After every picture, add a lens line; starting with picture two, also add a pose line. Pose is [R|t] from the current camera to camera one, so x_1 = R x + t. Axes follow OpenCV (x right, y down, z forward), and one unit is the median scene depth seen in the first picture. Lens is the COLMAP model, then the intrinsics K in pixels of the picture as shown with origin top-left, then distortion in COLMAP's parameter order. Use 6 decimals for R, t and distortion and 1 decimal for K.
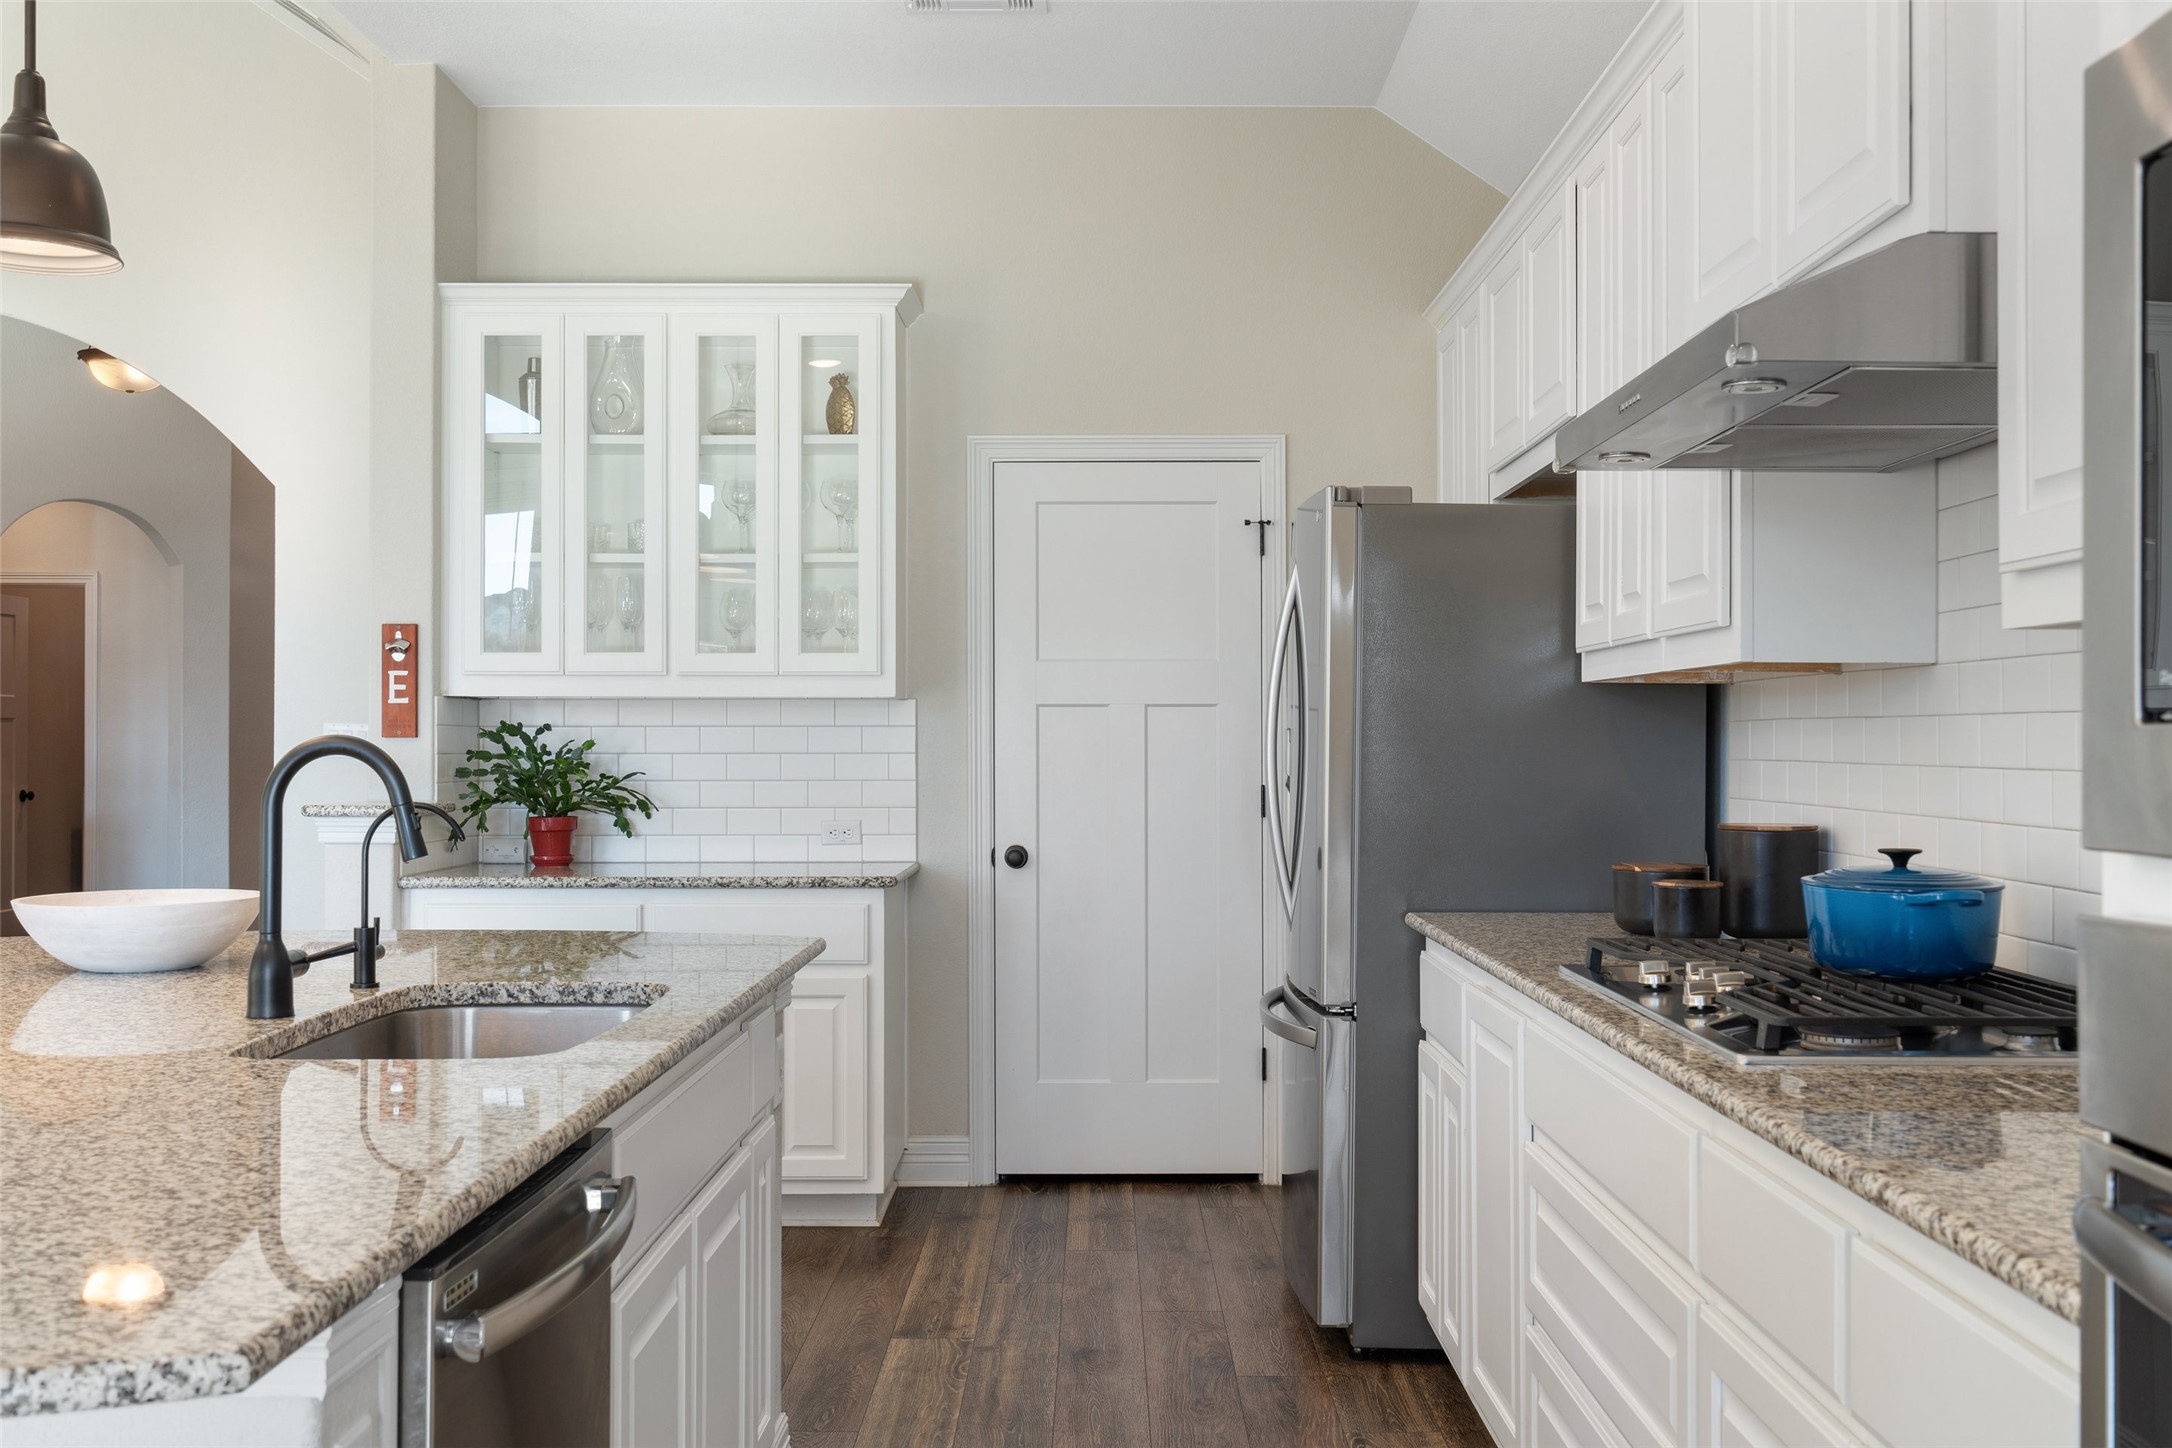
lens RADIAL K [[2125.7, 0, 1092.4], [0, 2125.7, 726.3], [0, 0, 1]] dist [-0.026544, 0.000000]
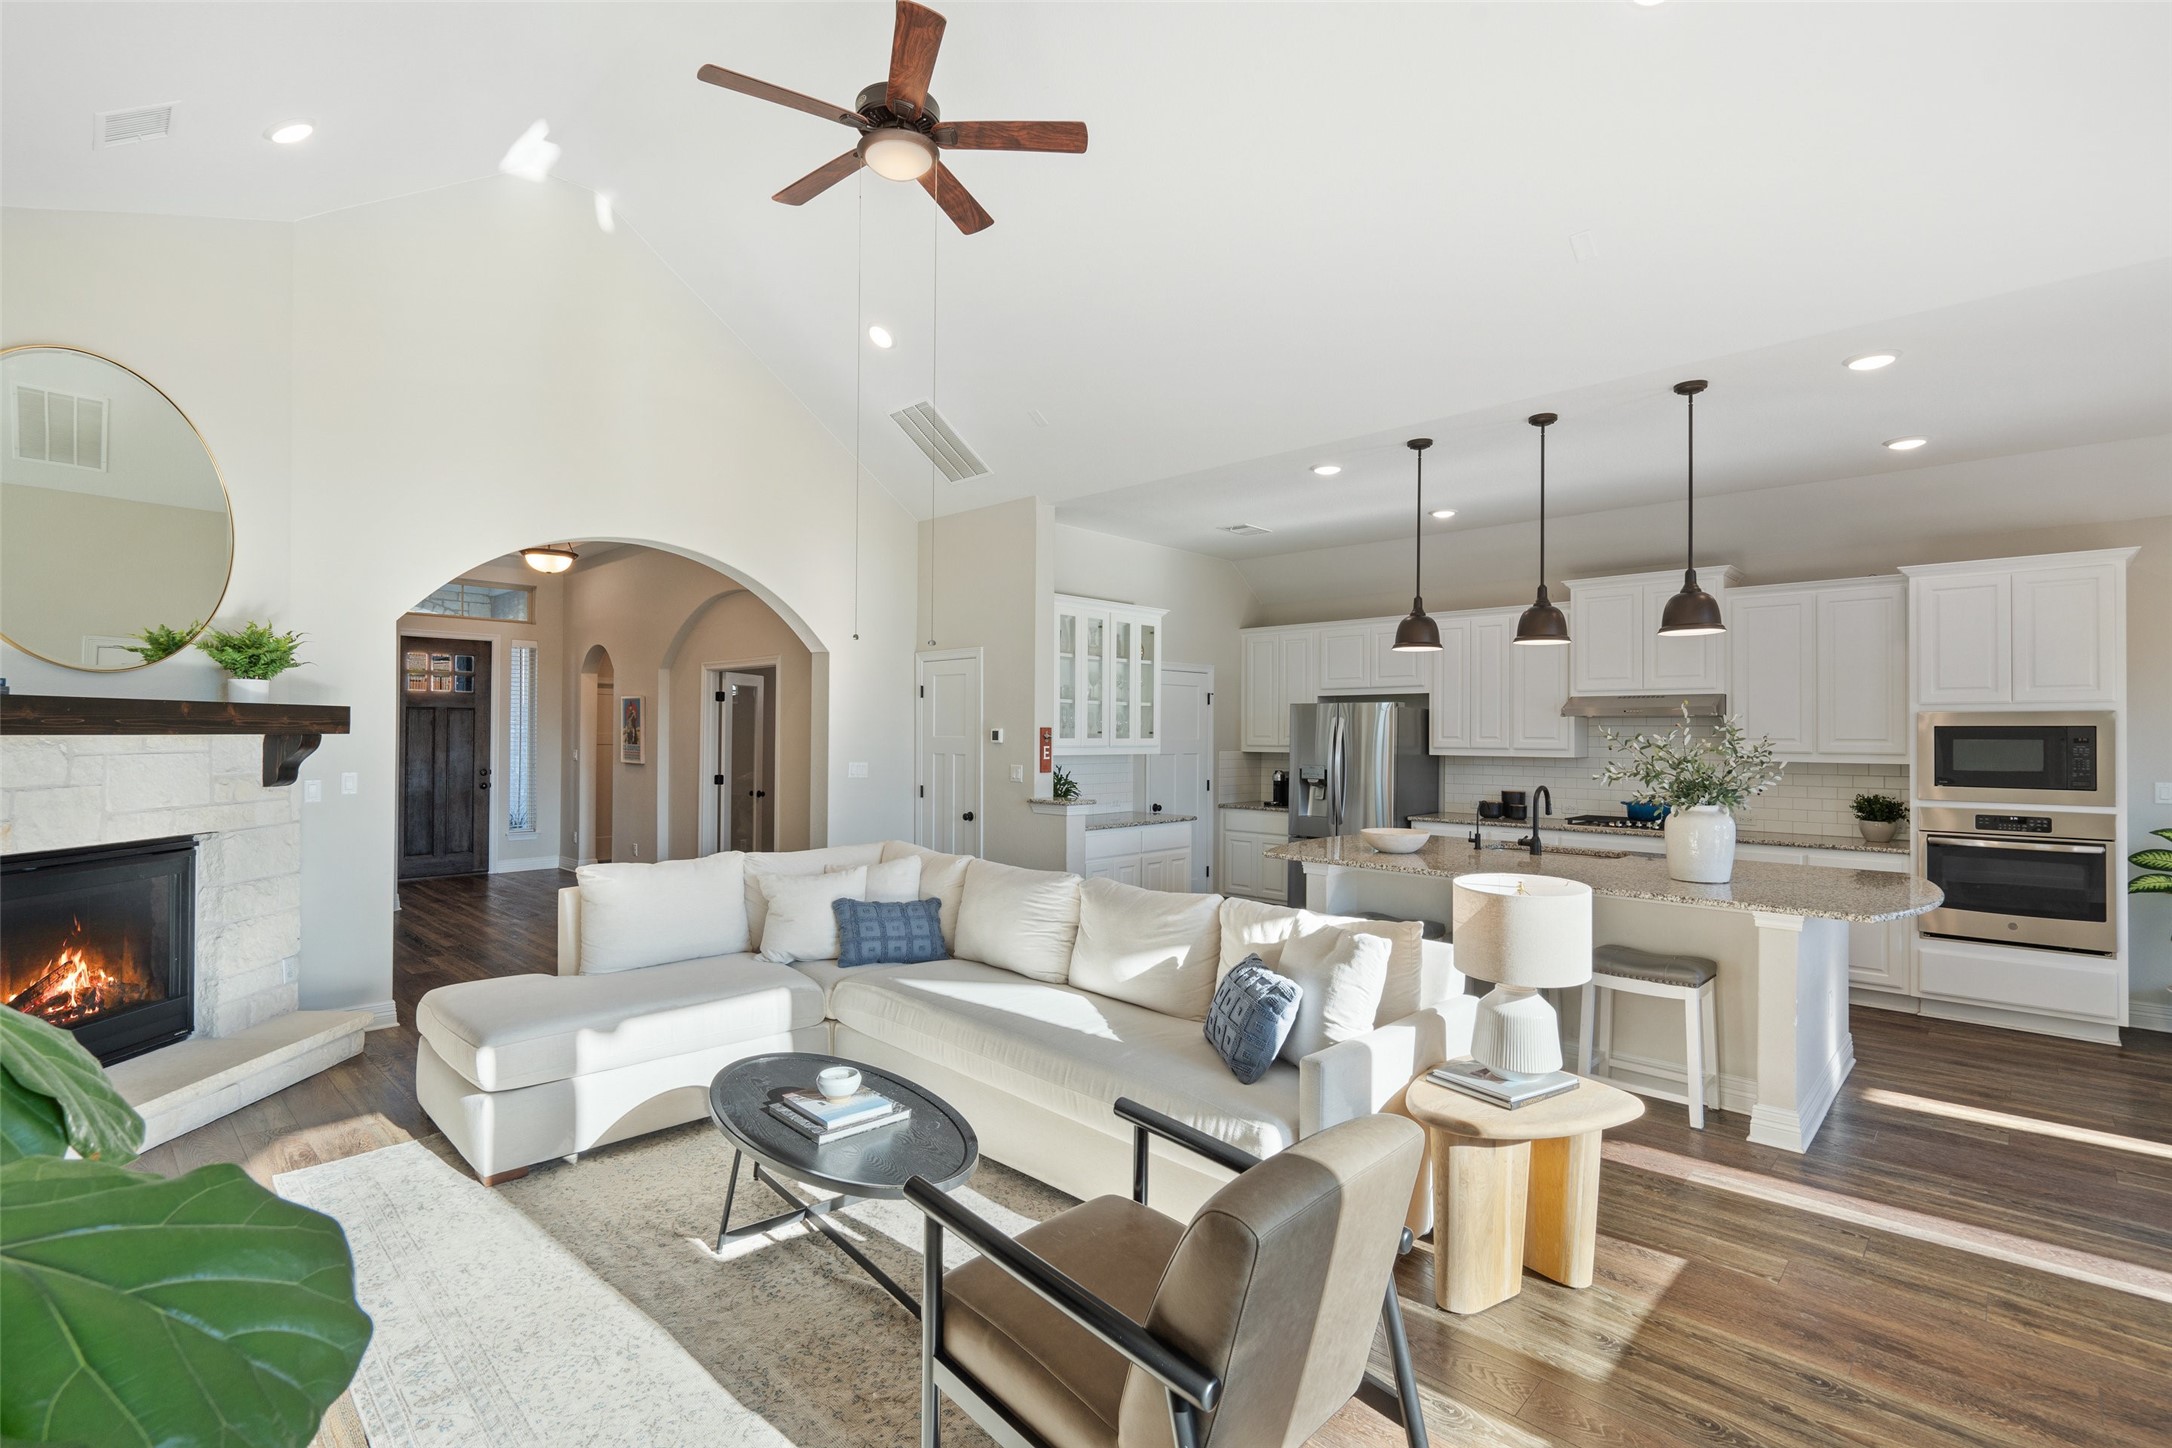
lens RADIAL K [[1004.8, 0, 1069.9], [0, 1004.8, 725.0], [0, 0, 1]] dist [-0.001995, 0.001481]
pose [[0.701928, 0.009032, 0.712190, -1.138431], [-0.009643, 0.999948, -0.003177, -0.047332], [-0.712182, -0.004637, 0.701979, 0.137941]]
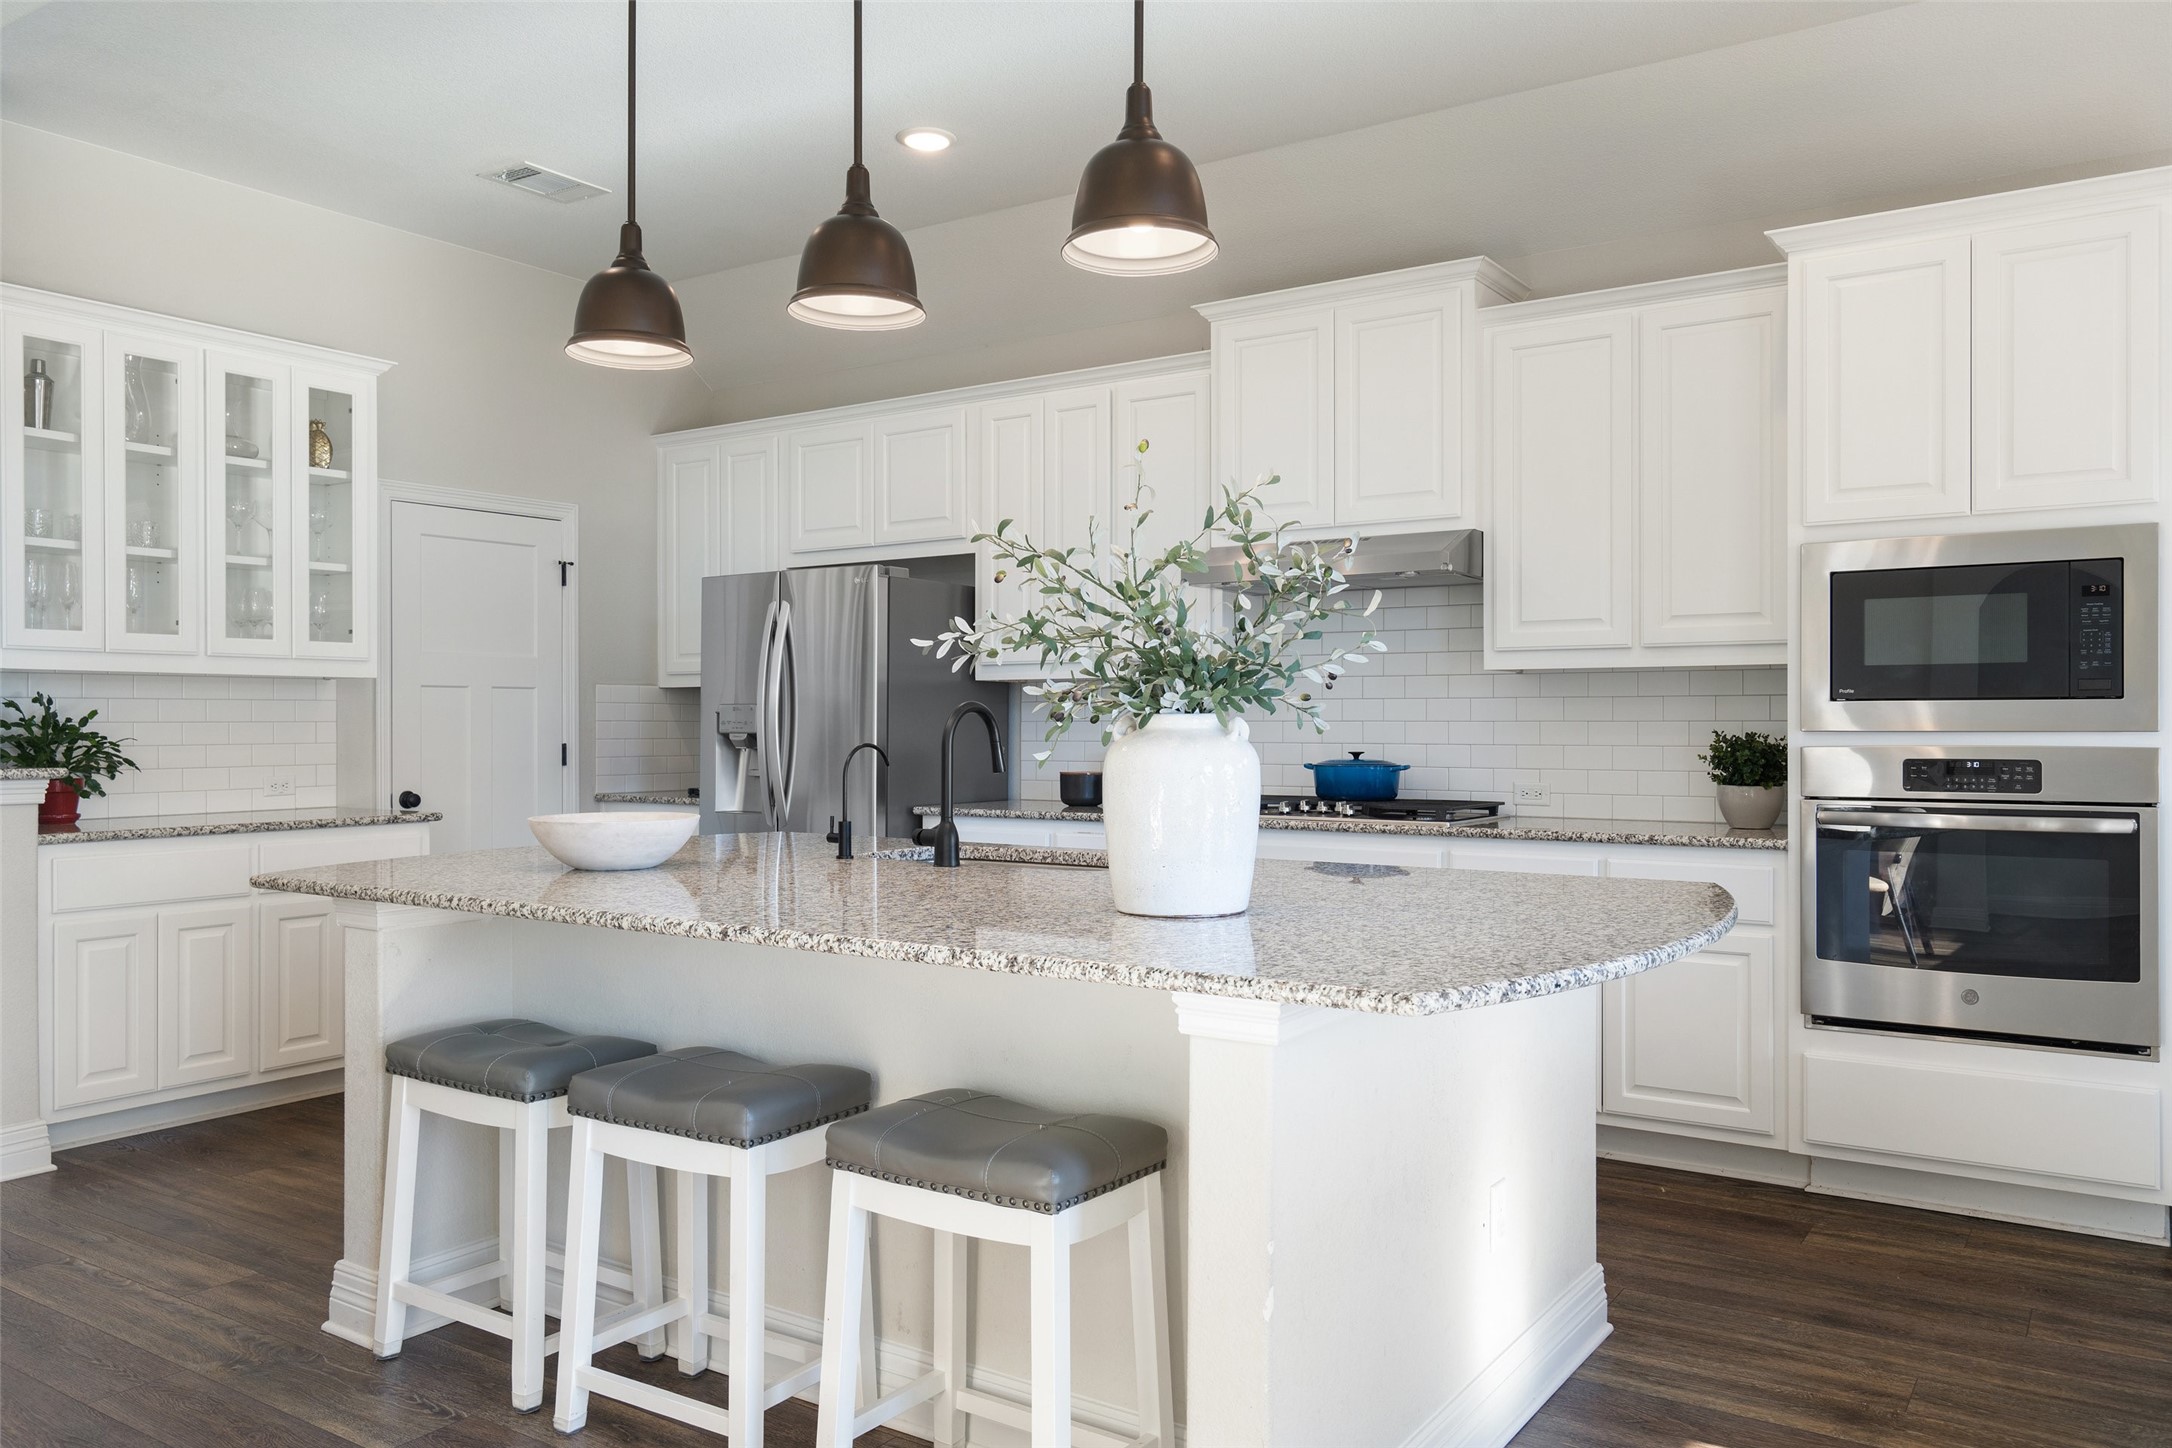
lens RADIAL K [[1590.2, 0, 1081.9], [0, 1590.2, 733.1], [0, 0, 1]] dist [0.009008, -0.005008]
pose [[0.573899, -0.006406, 0.818901, -0.640319], [-0.003203, 0.999944, 0.010067, 0.008656], [-0.818920, -0.008400, 0.573847, 0.088655]]
